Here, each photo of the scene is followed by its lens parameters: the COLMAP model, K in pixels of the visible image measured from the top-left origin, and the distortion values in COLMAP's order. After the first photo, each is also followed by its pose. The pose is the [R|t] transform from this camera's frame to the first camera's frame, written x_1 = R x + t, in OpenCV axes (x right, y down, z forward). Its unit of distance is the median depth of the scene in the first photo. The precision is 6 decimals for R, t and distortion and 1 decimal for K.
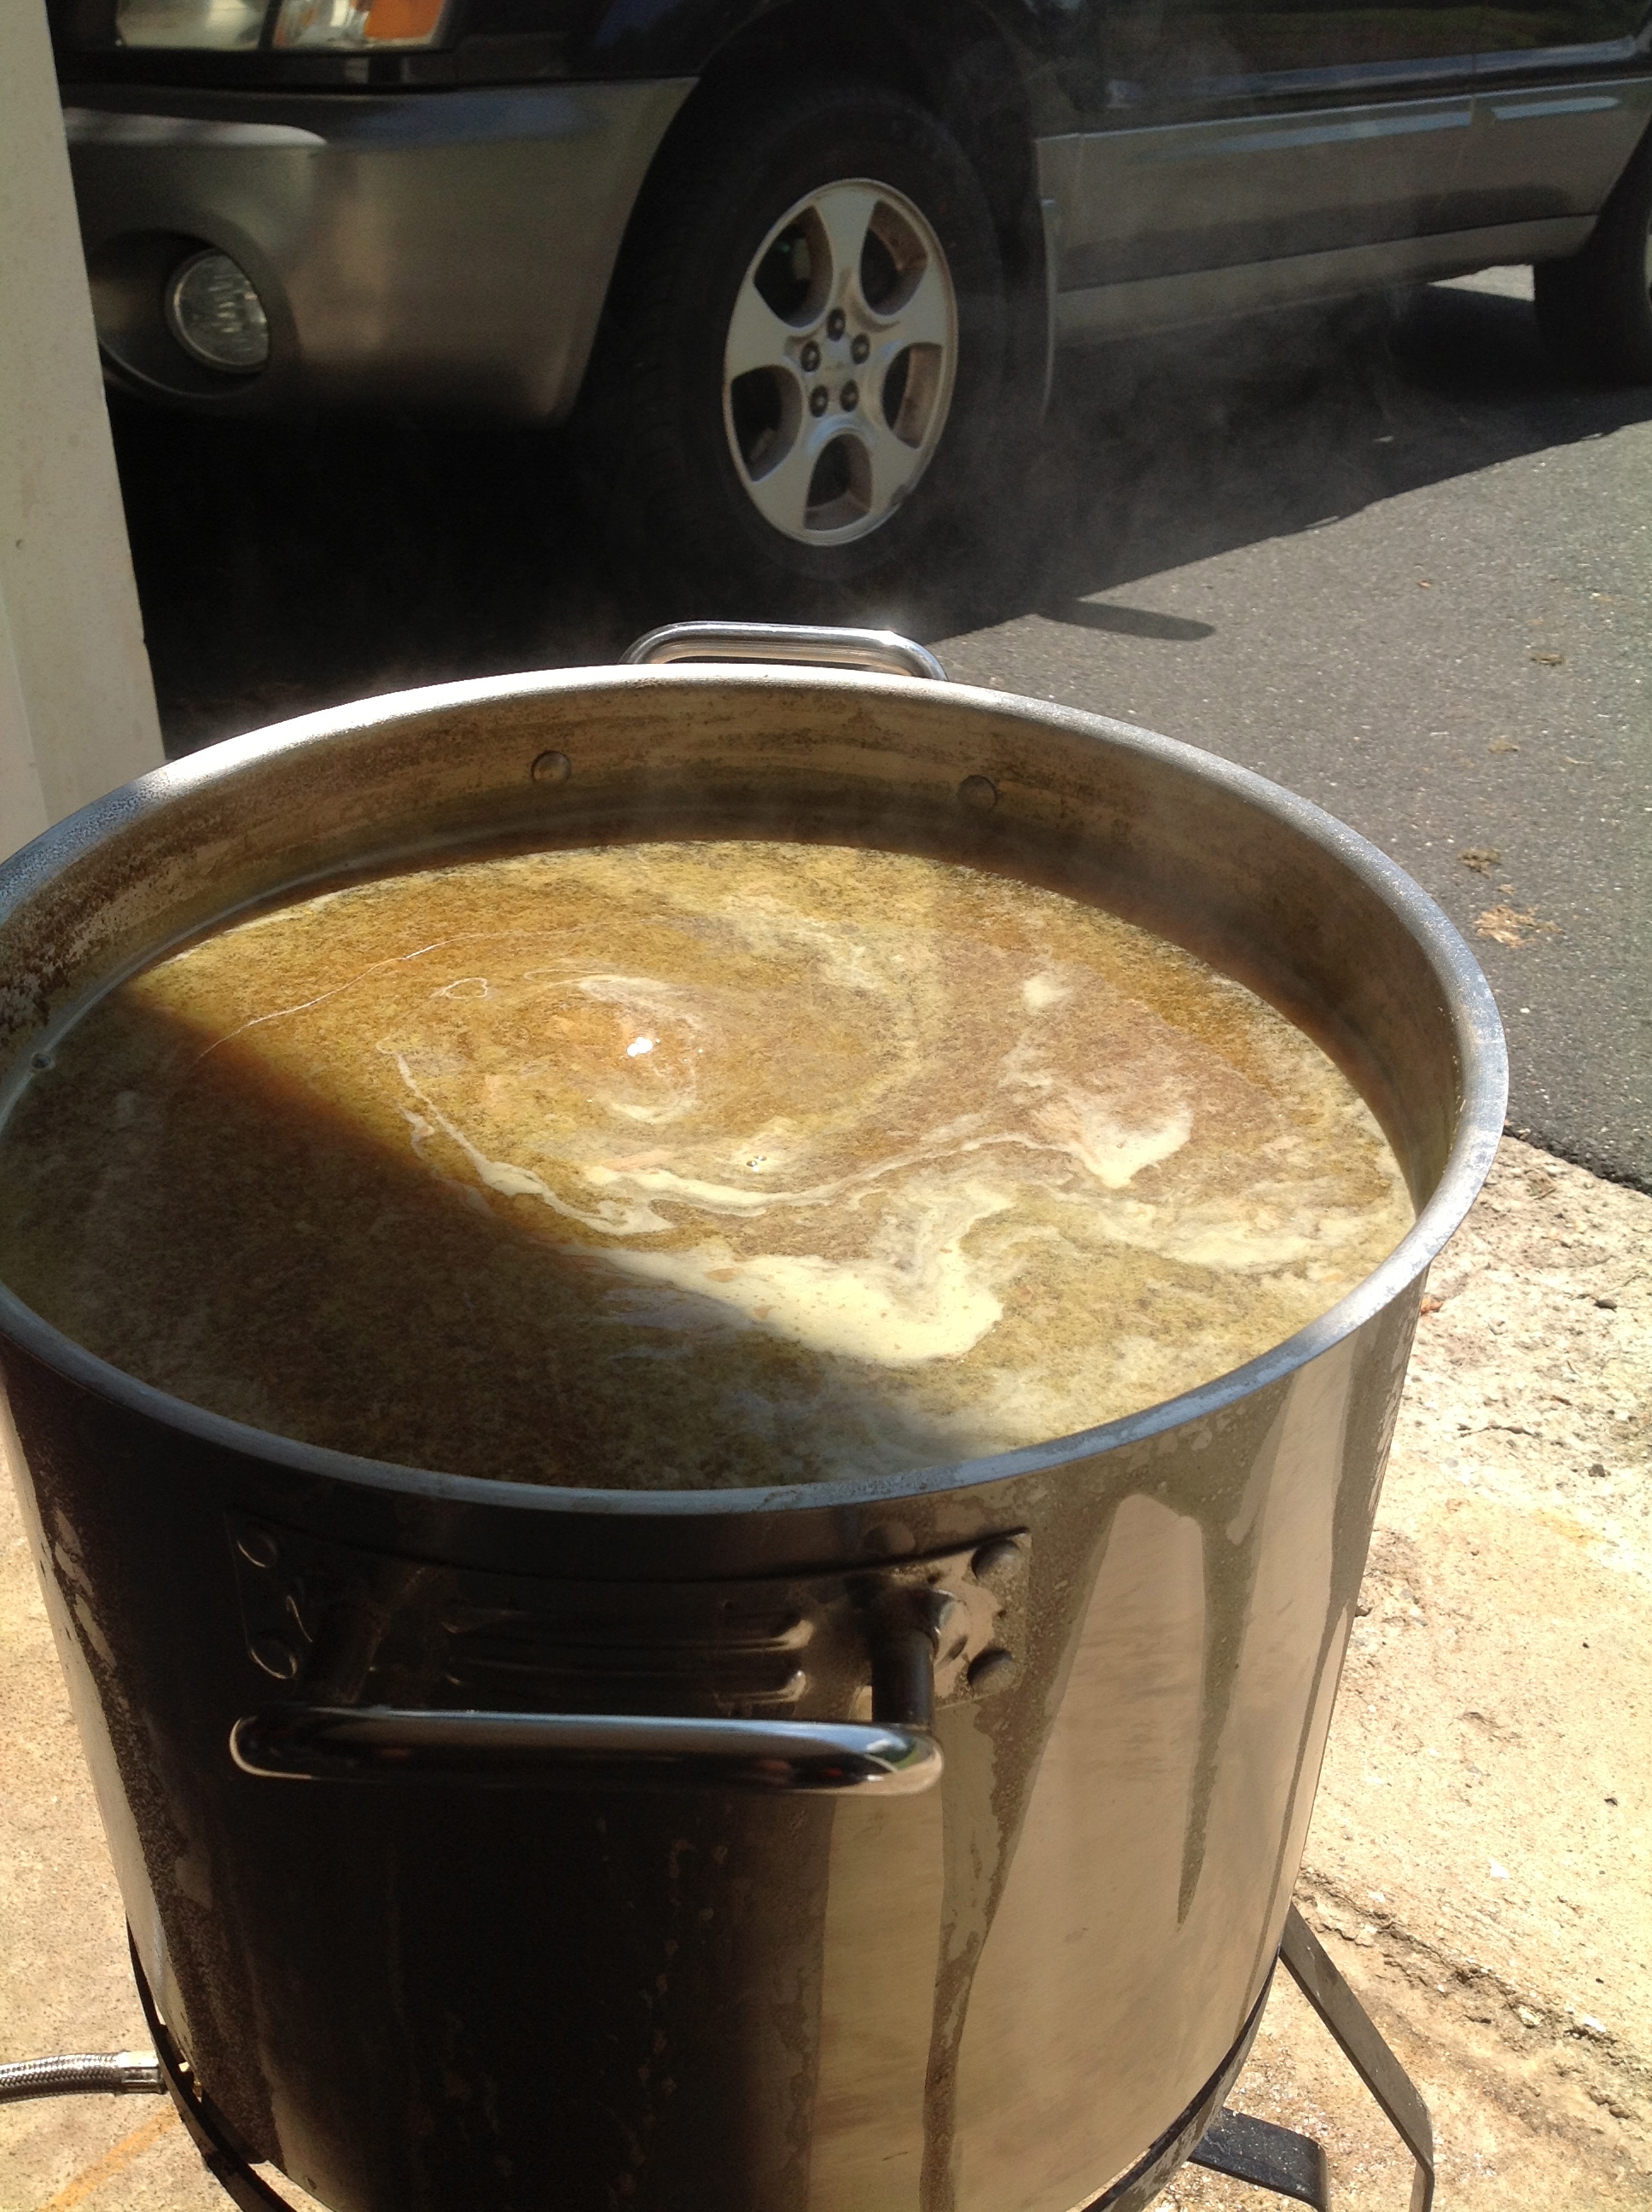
lens RADIAL K [[2136.3, 0, 819.8], [0, 2136.3, 1127.5], [0, 0, 1]] dist [0.007803, 0.000000]
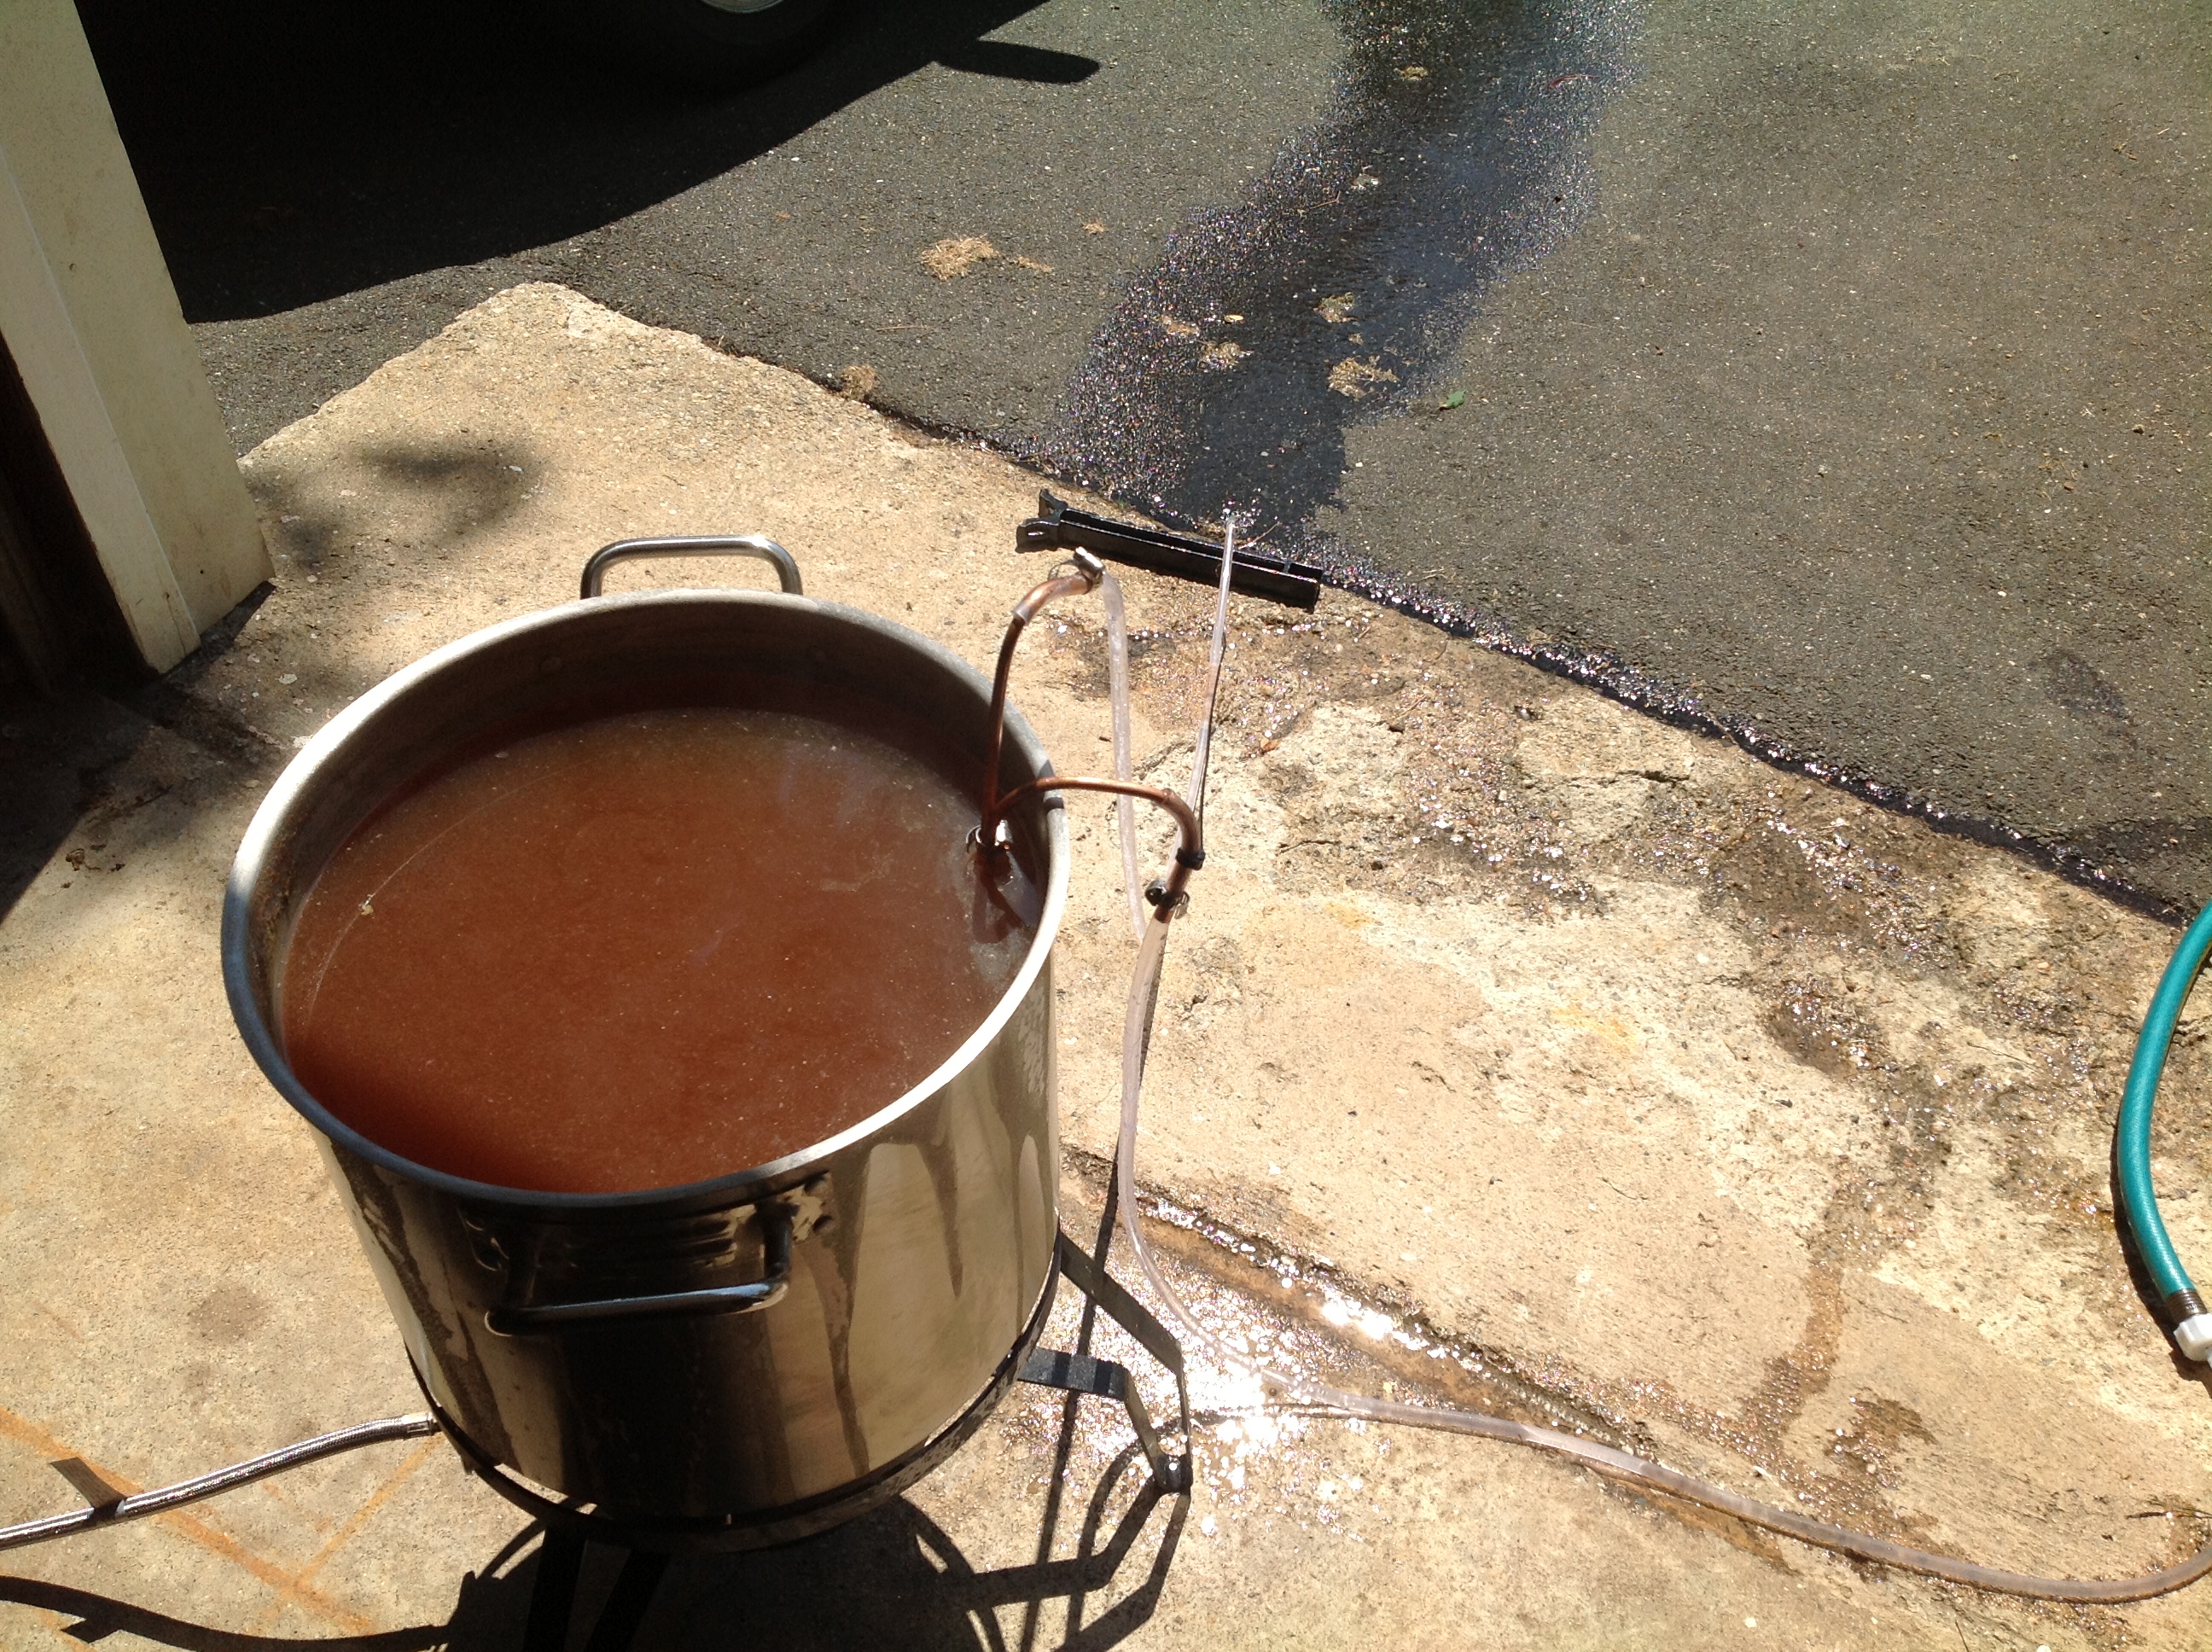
lens RADIAL K [[2136.3, 0, 1159.1], [0, 2136.3, 848.2], [0, 0, 1]] dist [0.007803, 0.000000]
pose [[0.986705, -0.114271, 0.115565, 0.070089], [0.086157, 0.970719, 0.224234, -0.196685], [-0.137805, -0.211296, 0.967659, -0.368401]]
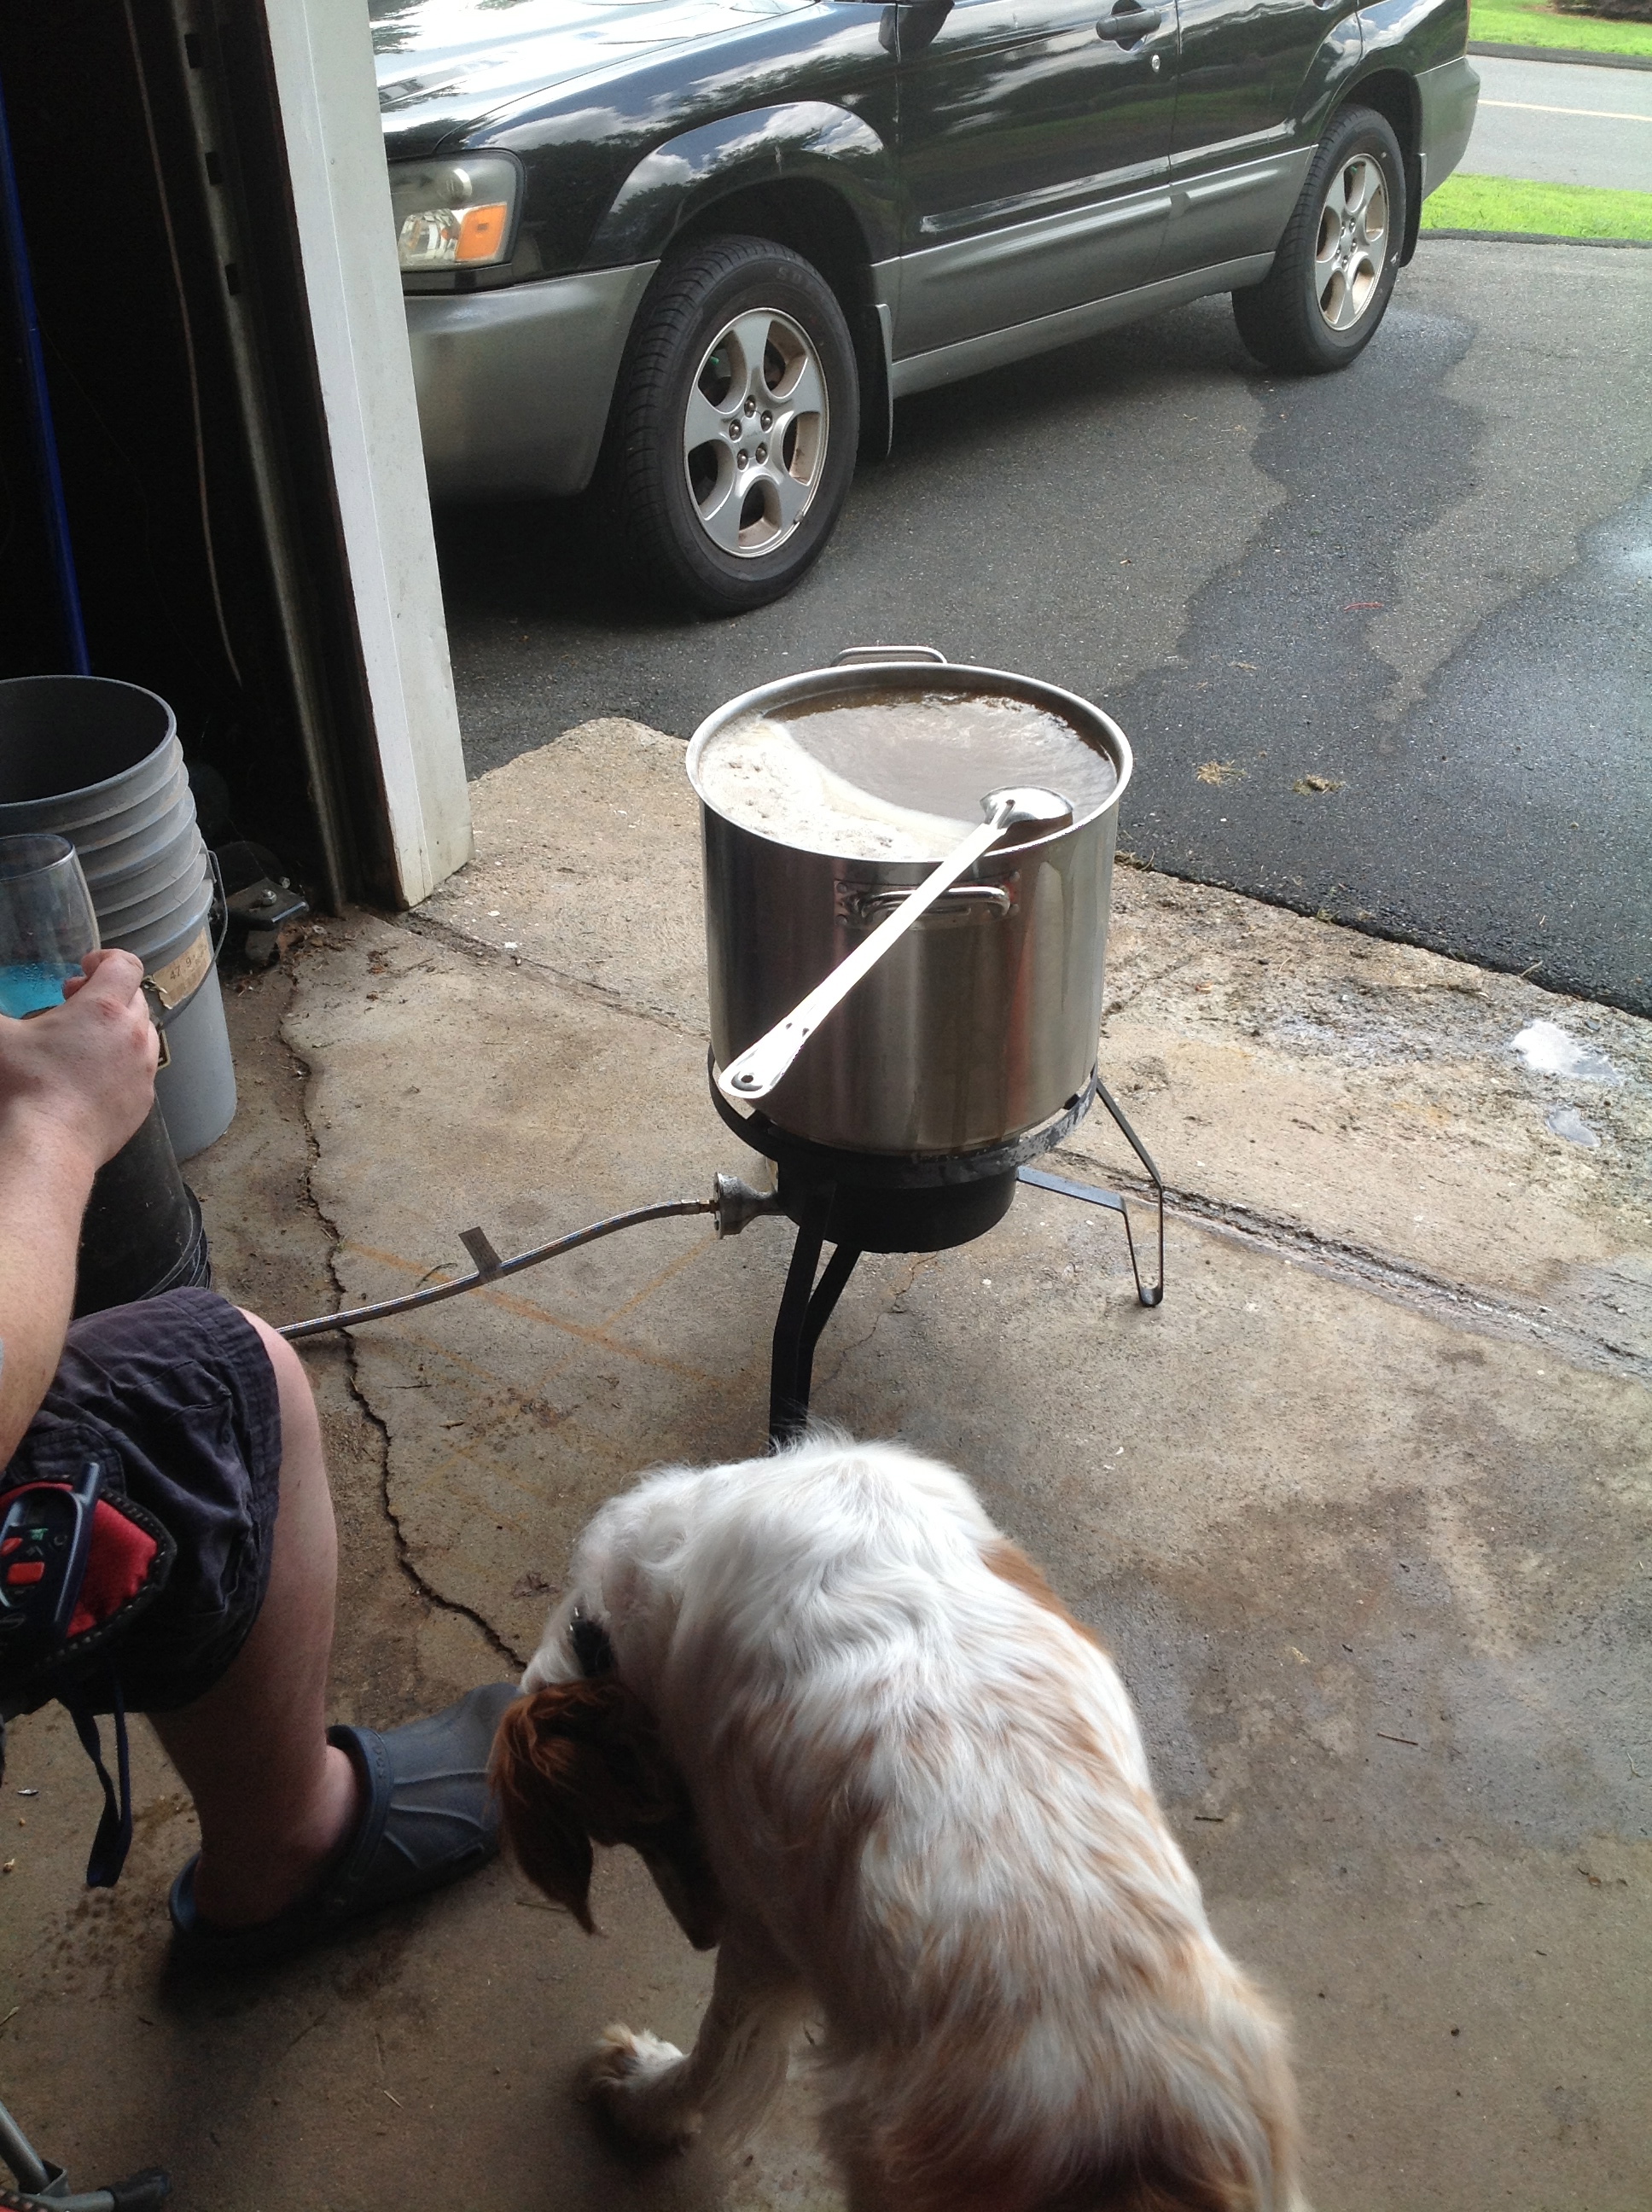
lens RADIAL K [[2136.3, 0, 785.1], [0, 2136.3, 1151.1], [0, 0, 1]] dist [0.007803, 0.000000]
pose [[0.994549, -0.083889, 0.061920, -0.223366], [0.081700, 0.995967, 0.037078, 0.179458], [-0.064781, -0.031817, 0.997392, -1.052658]]
